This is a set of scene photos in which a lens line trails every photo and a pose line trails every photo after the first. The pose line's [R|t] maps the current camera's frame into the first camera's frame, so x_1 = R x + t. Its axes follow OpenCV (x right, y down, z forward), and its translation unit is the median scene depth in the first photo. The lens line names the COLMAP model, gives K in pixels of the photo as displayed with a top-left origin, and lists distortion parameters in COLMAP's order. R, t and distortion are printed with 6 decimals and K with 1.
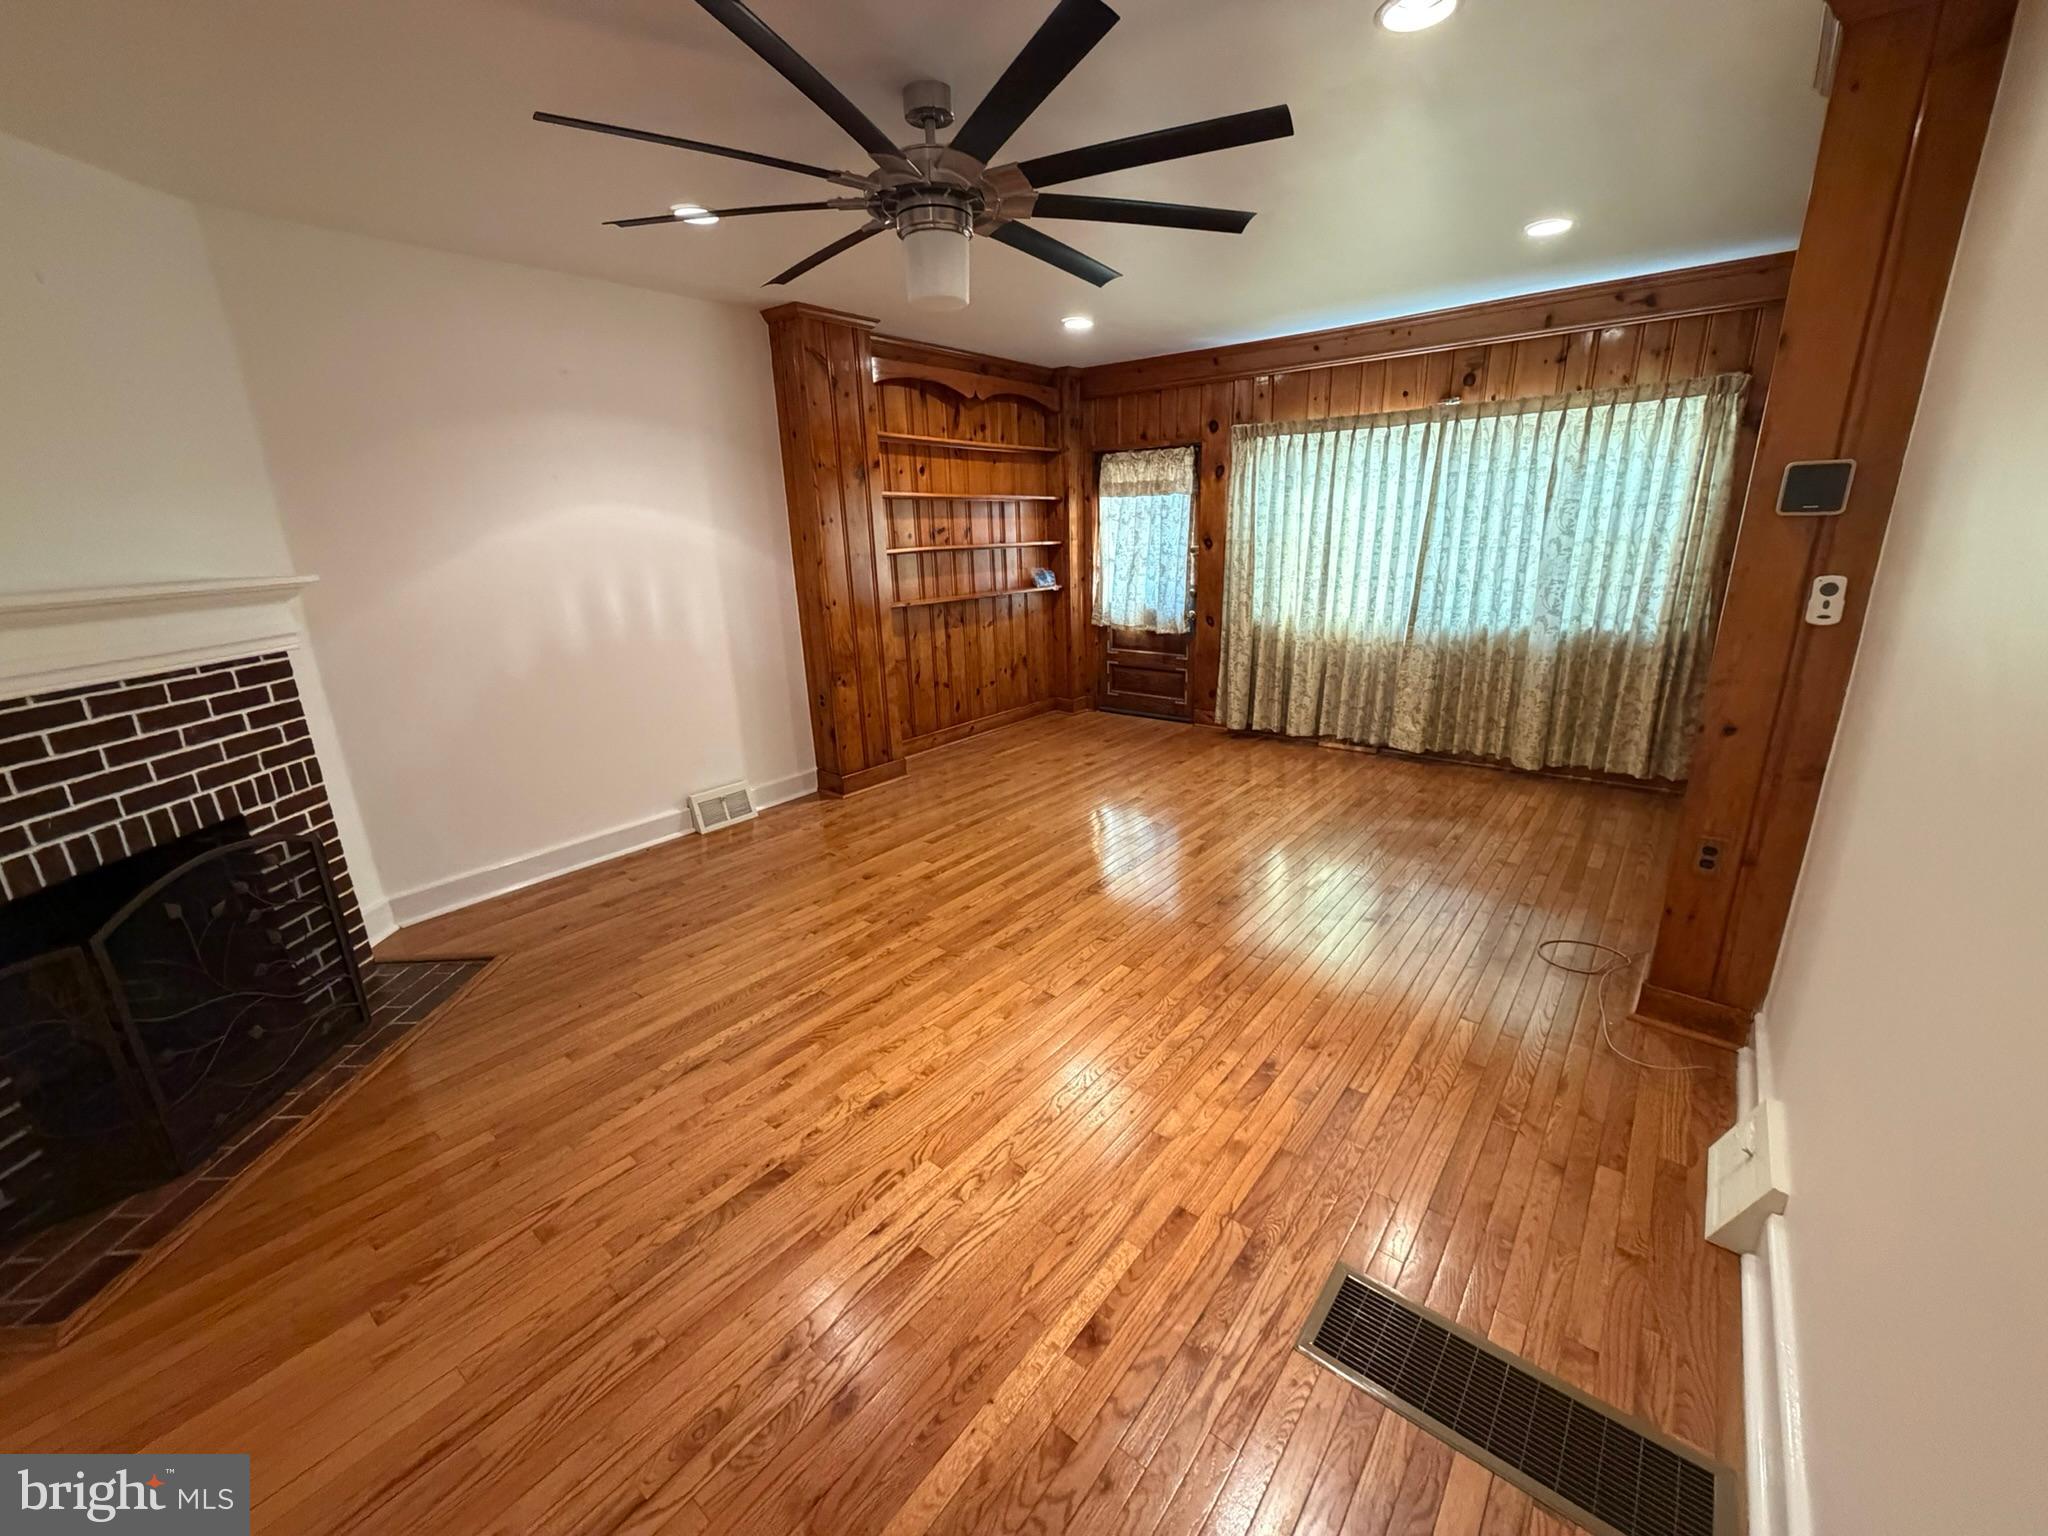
lens RADIAL K [[814.2, 0, 1028.9], [0, 814.2, 769.0], [0, 0, 1]] dist [0.000091, 0.000035]
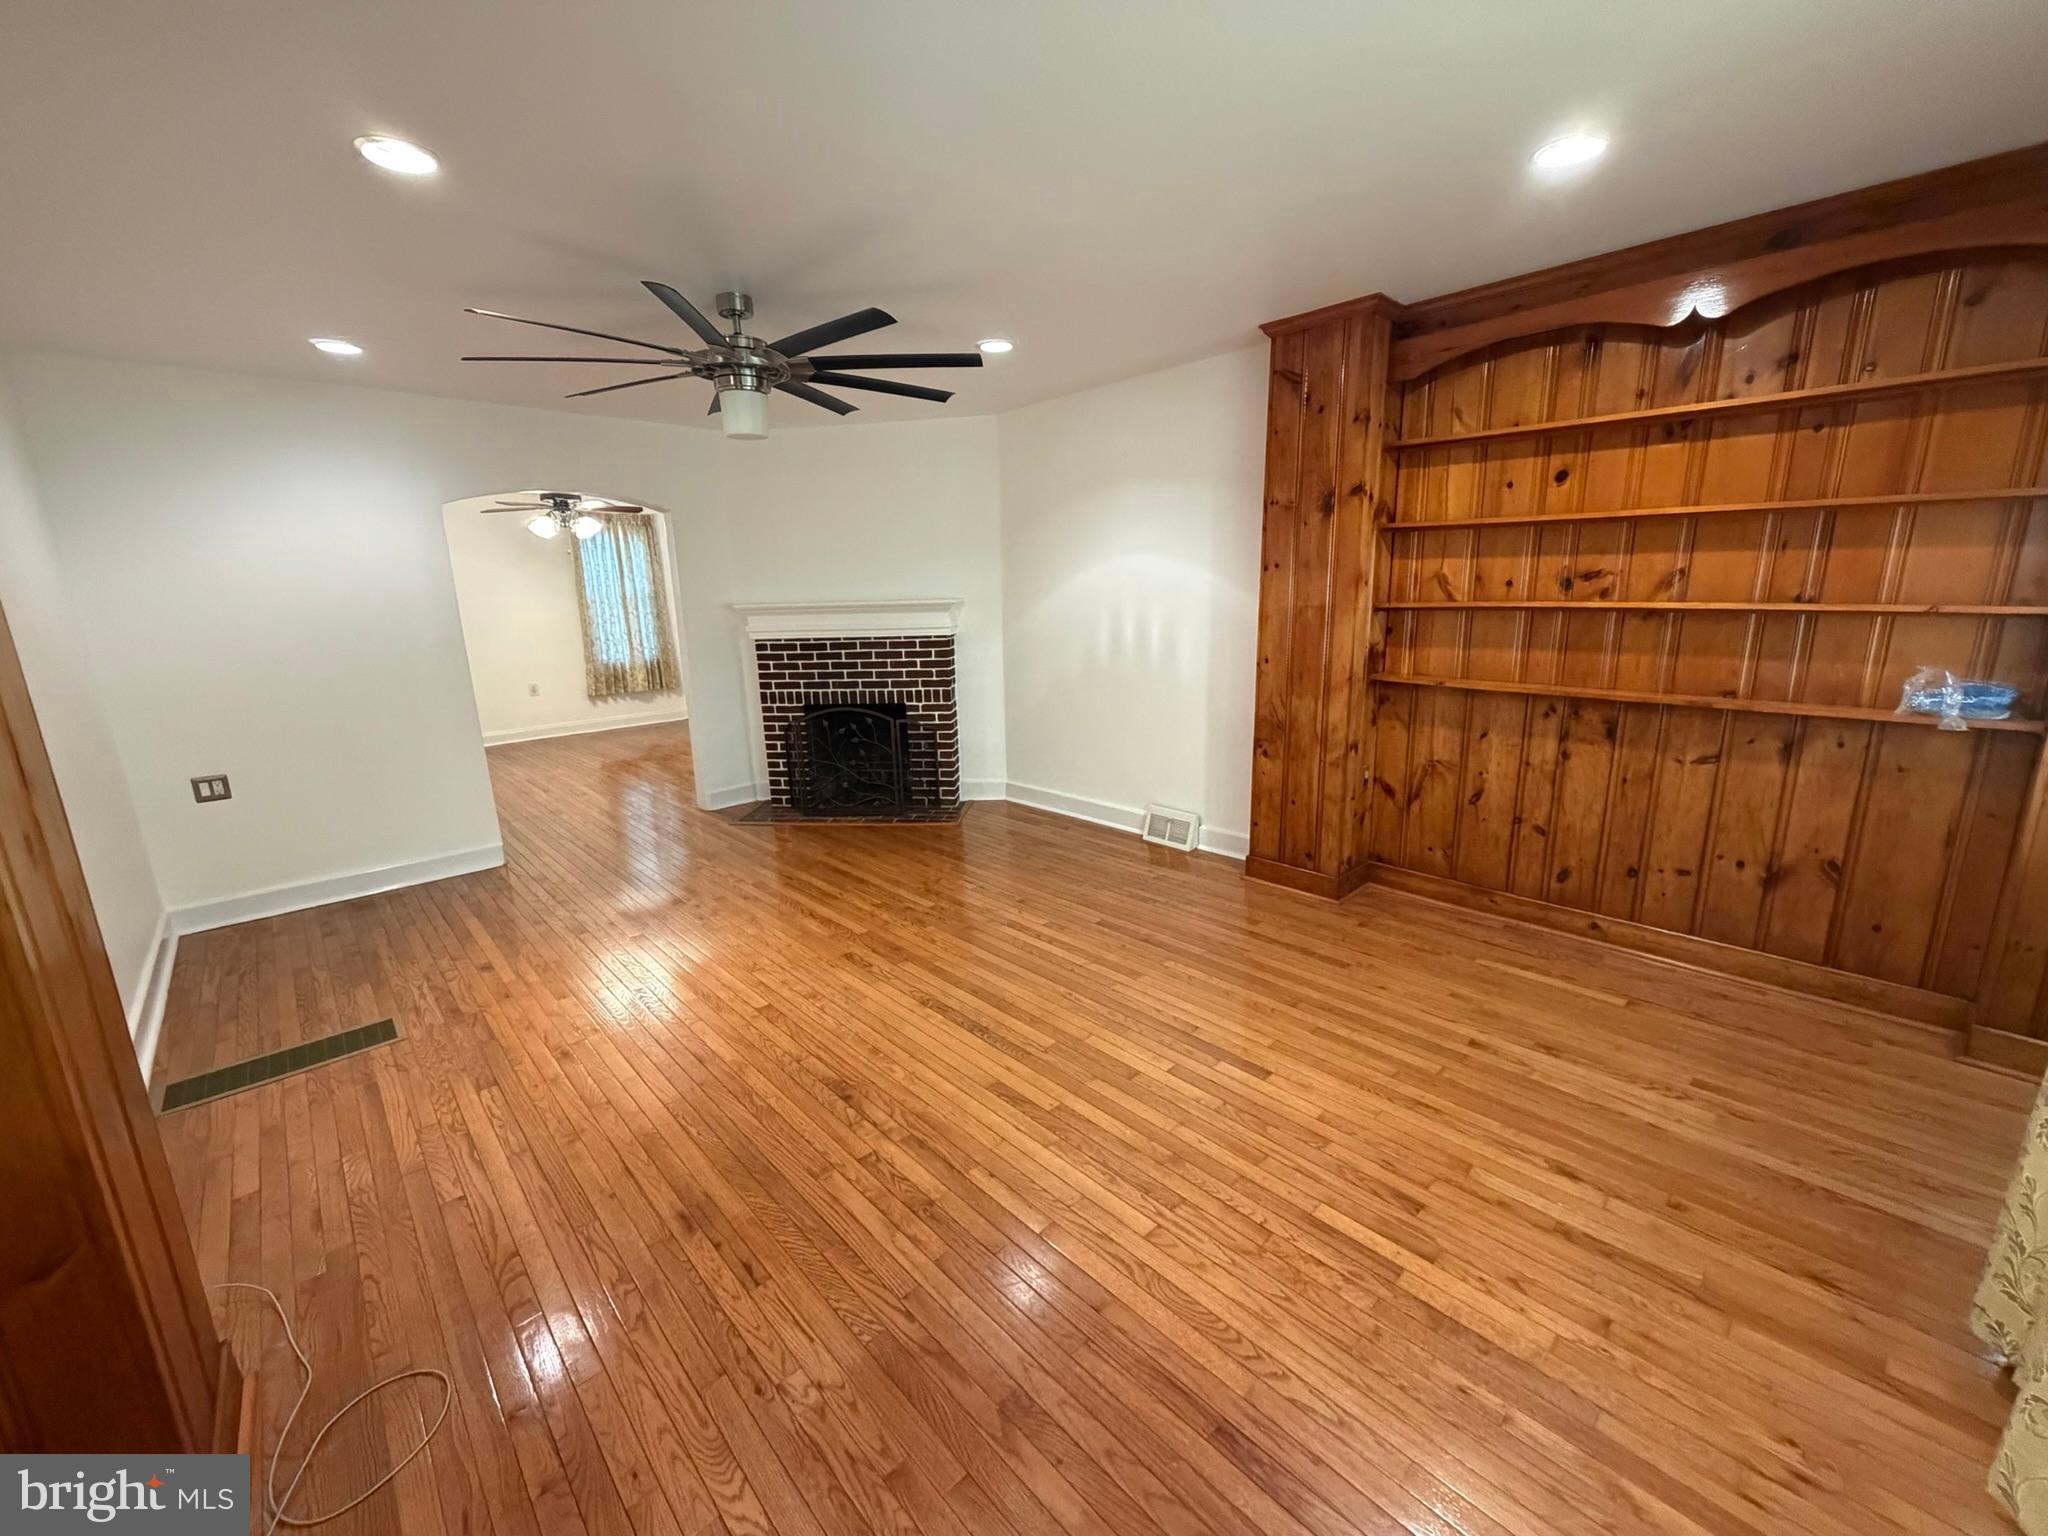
lens RADIAL K [[814.2, 0, 1028.9], [0, 814.2, 769.0], [0, 0, 1]] dist [0.000091, 0.000035]
pose [[-0.136843, 0.256095, -0.956917, 0.664946], [-0.255024, 0.924335, 0.283845, -0.284572], [0.957203, 0.282879, -0.061179, 0.865187]]
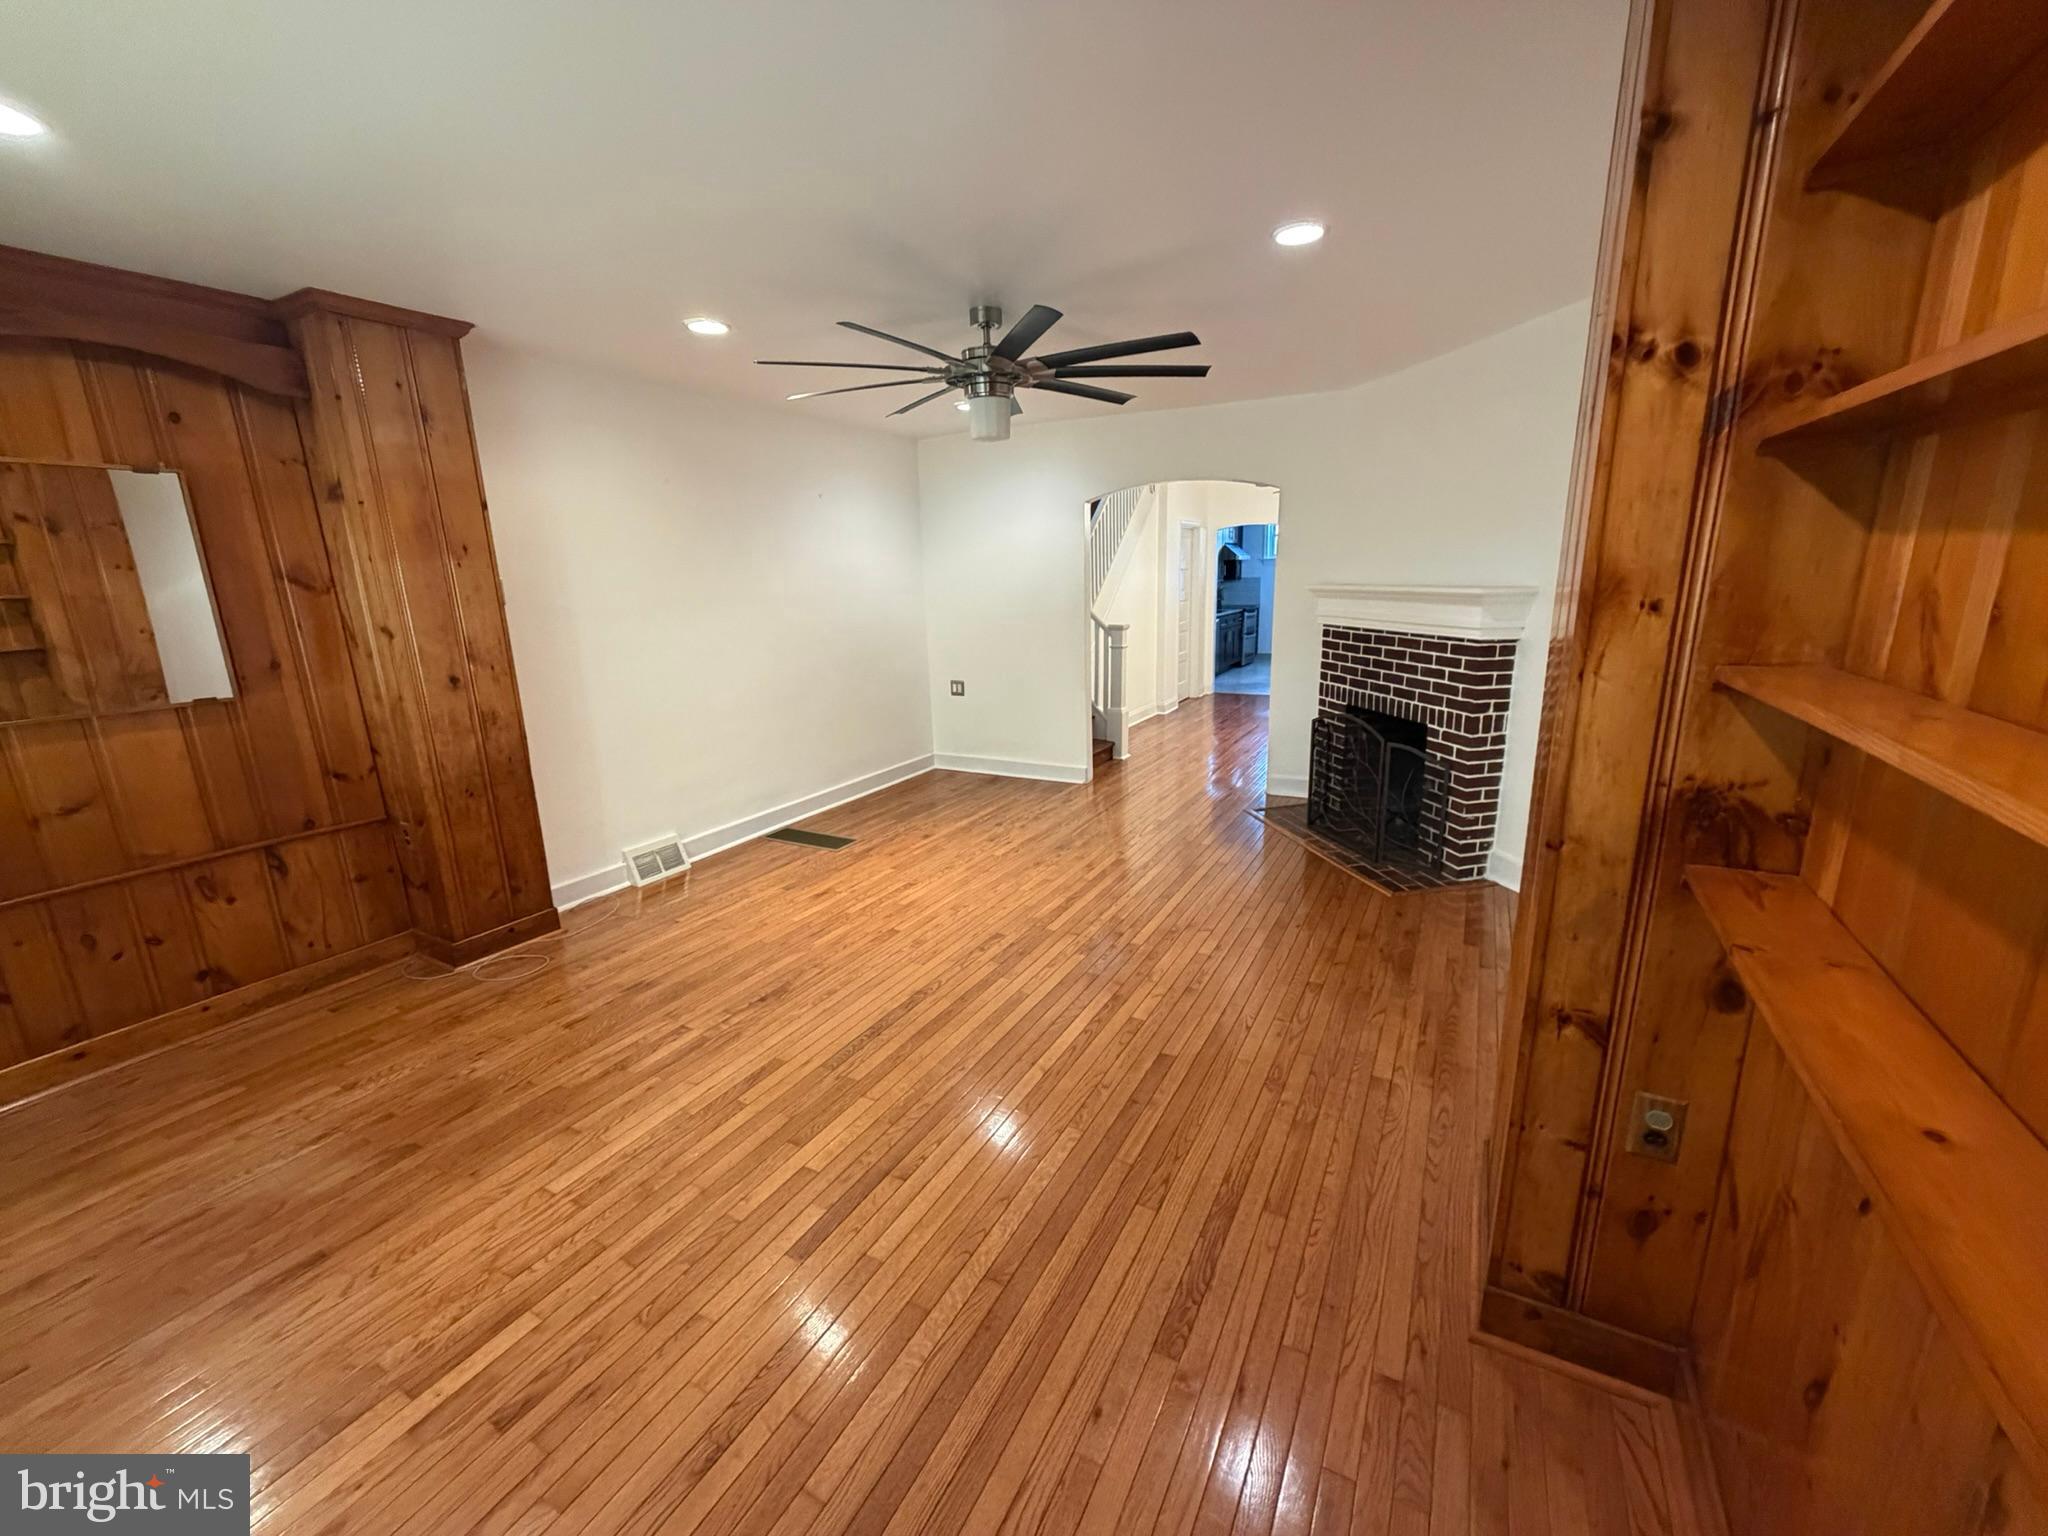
lens RADIAL K [[814.2, 0, 1028.9], [0, 814.2, 769.0], [0, 0, 1]] dist [0.000091, 0.000035]
pose [[-0.981645, 0.099848, -0.162490, 0.064877], [0.003696, 0.861797, 0.507239, -0.409773], [0.190680, 0.497328, -0.846348, 1.317684]]
